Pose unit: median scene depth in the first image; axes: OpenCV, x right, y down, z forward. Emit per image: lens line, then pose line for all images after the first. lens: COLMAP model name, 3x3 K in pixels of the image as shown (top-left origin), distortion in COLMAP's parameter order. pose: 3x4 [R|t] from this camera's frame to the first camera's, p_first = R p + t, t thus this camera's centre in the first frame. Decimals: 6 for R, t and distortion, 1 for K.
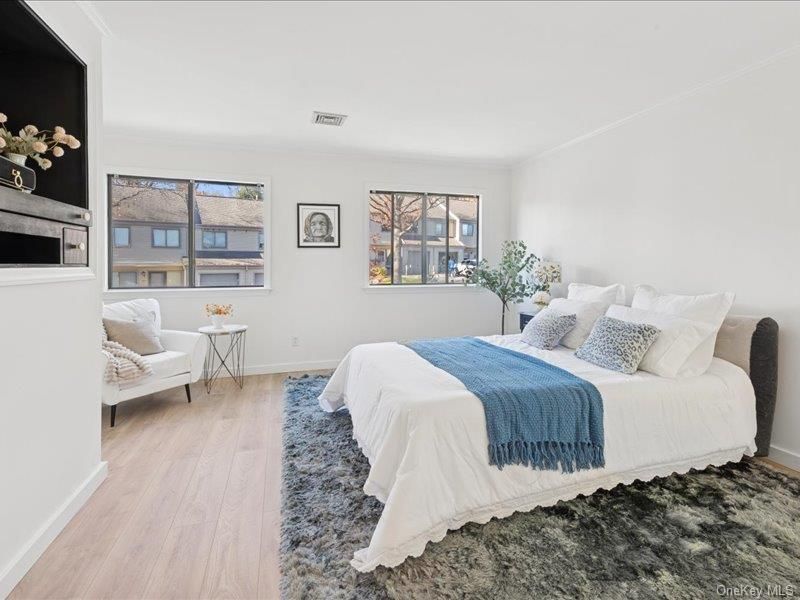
lens RADIAL K [[397.2, 0, 402.3], [0, 397.2, 270.9], [0, 0, 1]] dist [0.025819, 0.000054]
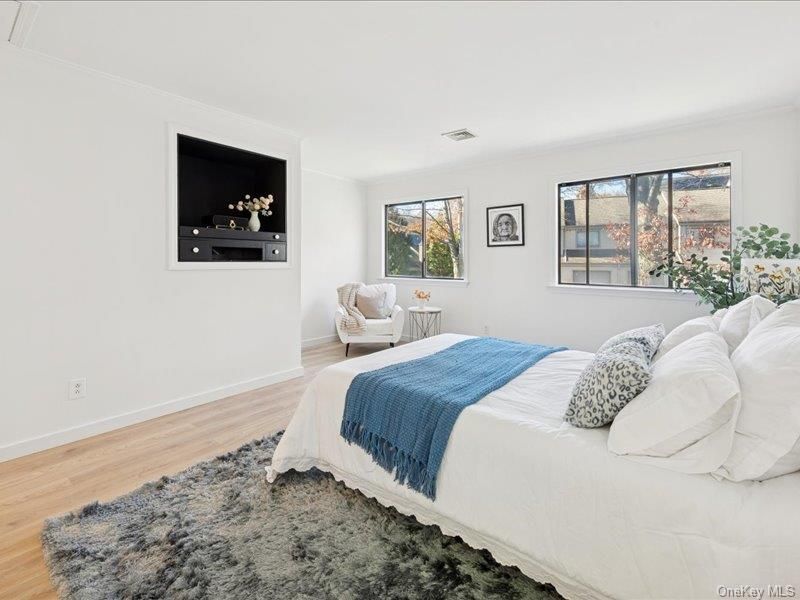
lens RADIAL K [[370.9, 0, 401.6], [0, 370.9, 257.0], [0, 0, 1]] dist [0.001799, 0.000091]
pose [[0.561232, -0.006277, -0.827635, 0.474060], [-0.018591, 0.999623, -0.020188, -0.003896], [0.827450, 0.026717, 0.560904, 0.208487]]
